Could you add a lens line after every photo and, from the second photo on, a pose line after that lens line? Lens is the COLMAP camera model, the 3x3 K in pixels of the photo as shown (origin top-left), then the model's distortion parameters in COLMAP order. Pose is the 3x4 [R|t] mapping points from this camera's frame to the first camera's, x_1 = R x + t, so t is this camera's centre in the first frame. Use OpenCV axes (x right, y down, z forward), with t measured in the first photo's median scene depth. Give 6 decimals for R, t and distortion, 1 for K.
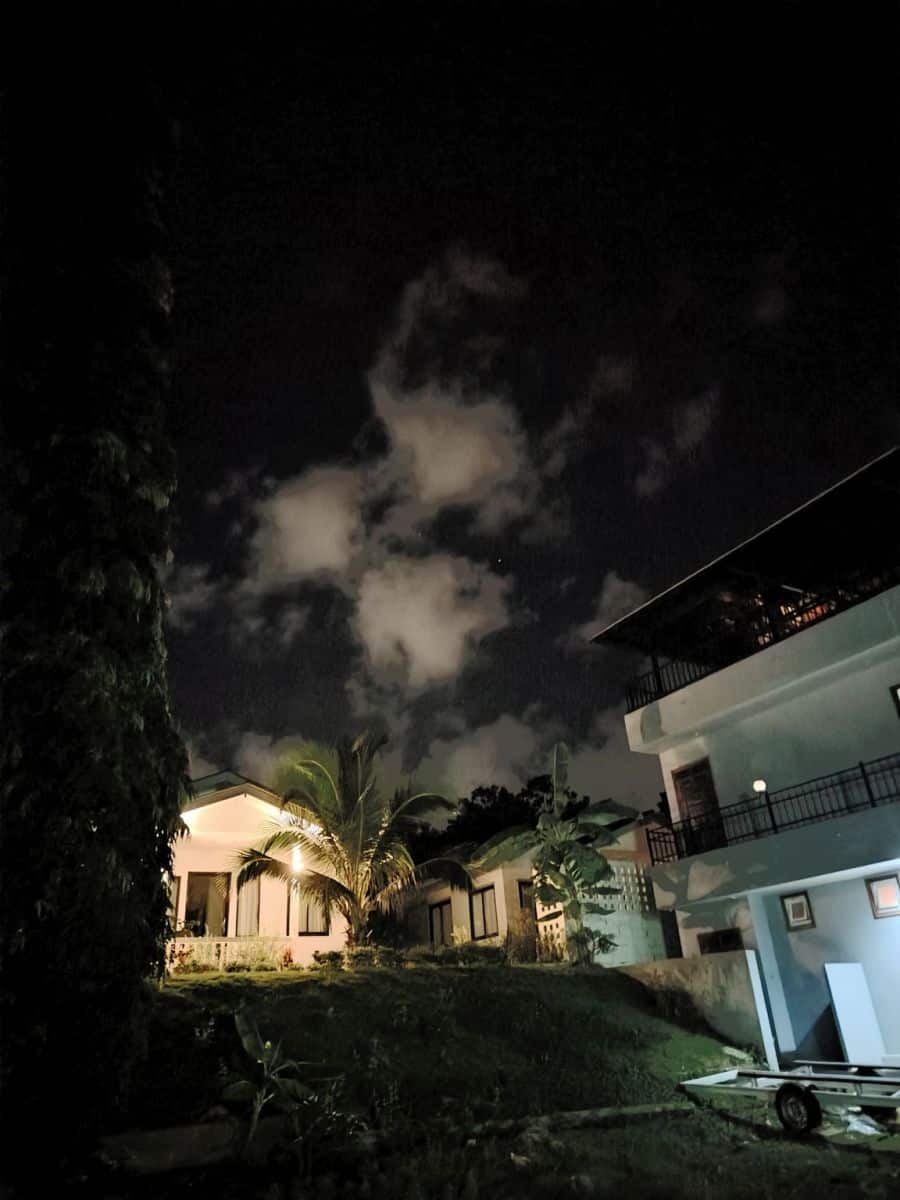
lens RADIAL K [[835.4, 0, 432.9], [0, 835.4, 616.8], [0, 0, 1]] dist [0.090552, -0.124369]
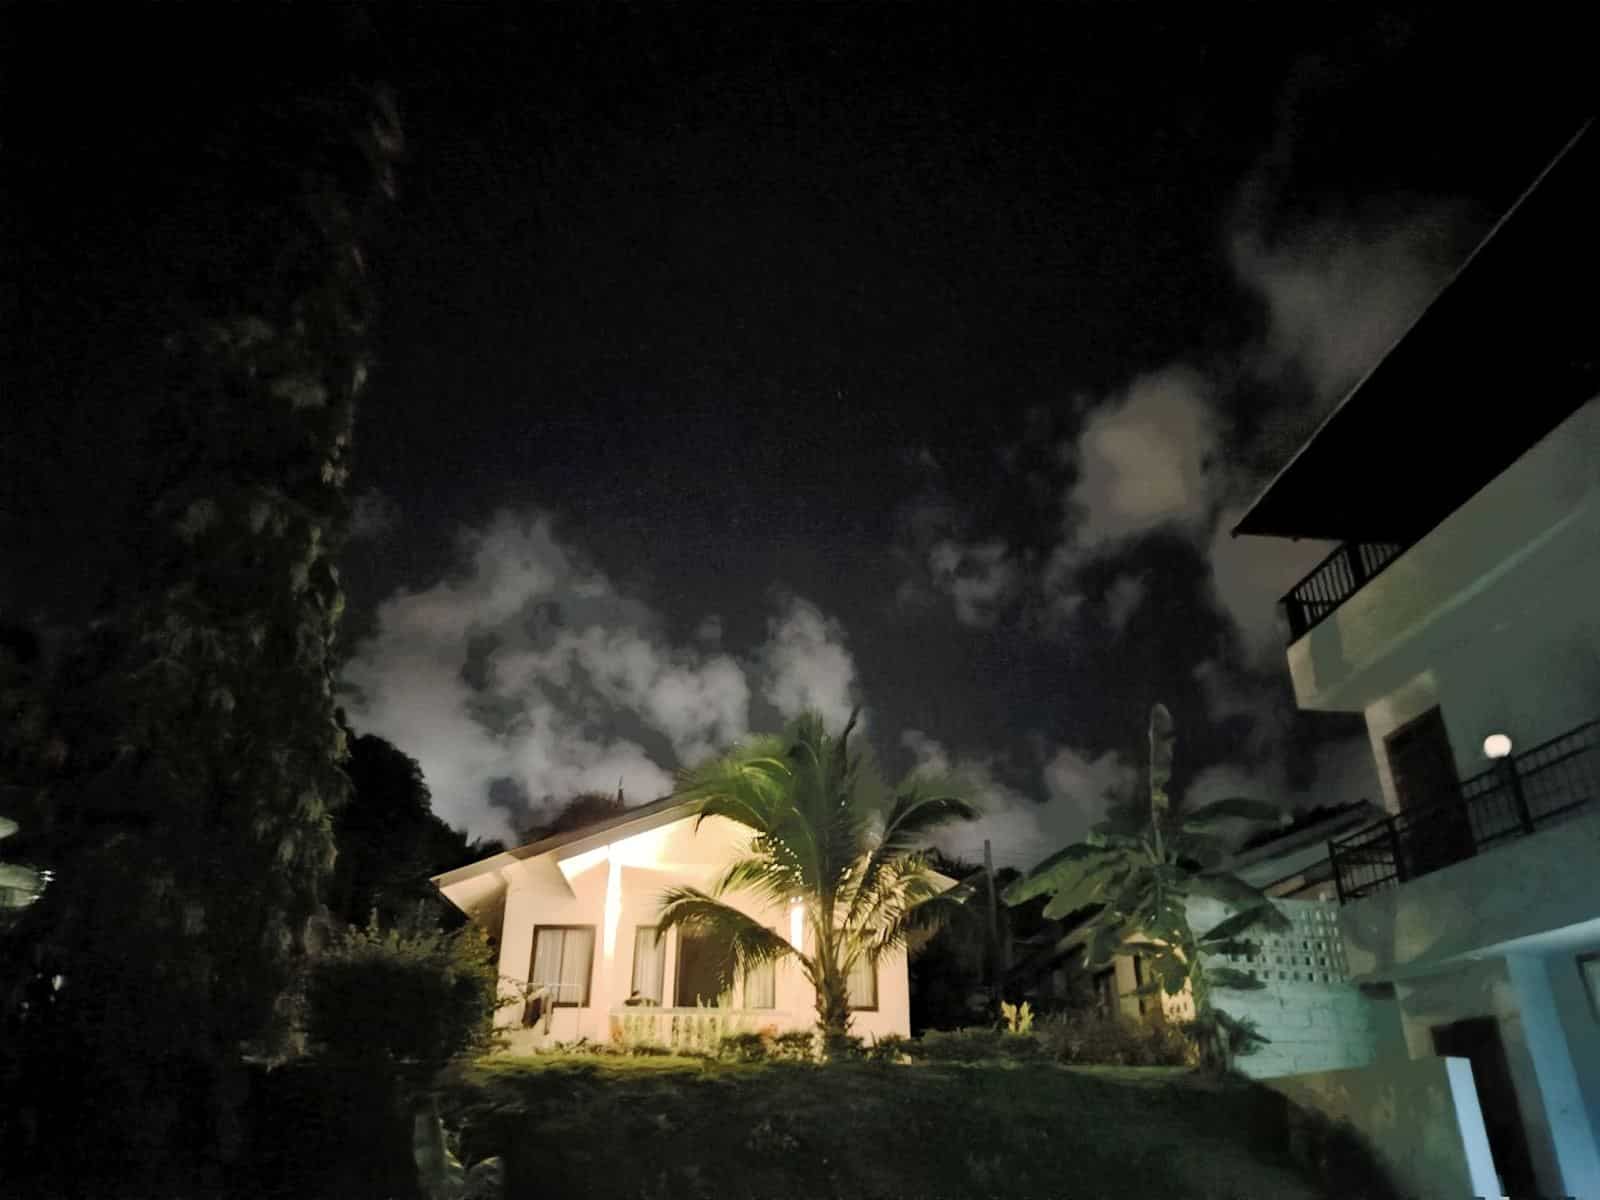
lens RADIAL K [[1113.8, 0, 800.0], [0, 1113.8, 600.0], [0, 0, 1]] dist [0.090552, -0.124369]
pose [[0.907147, -0.121948, -0.402757, 0.273214], [0.123357, 0.992106, -0.022550, 0.068841], [0.402328, -0.029227, 0.915029, 0.178177]]
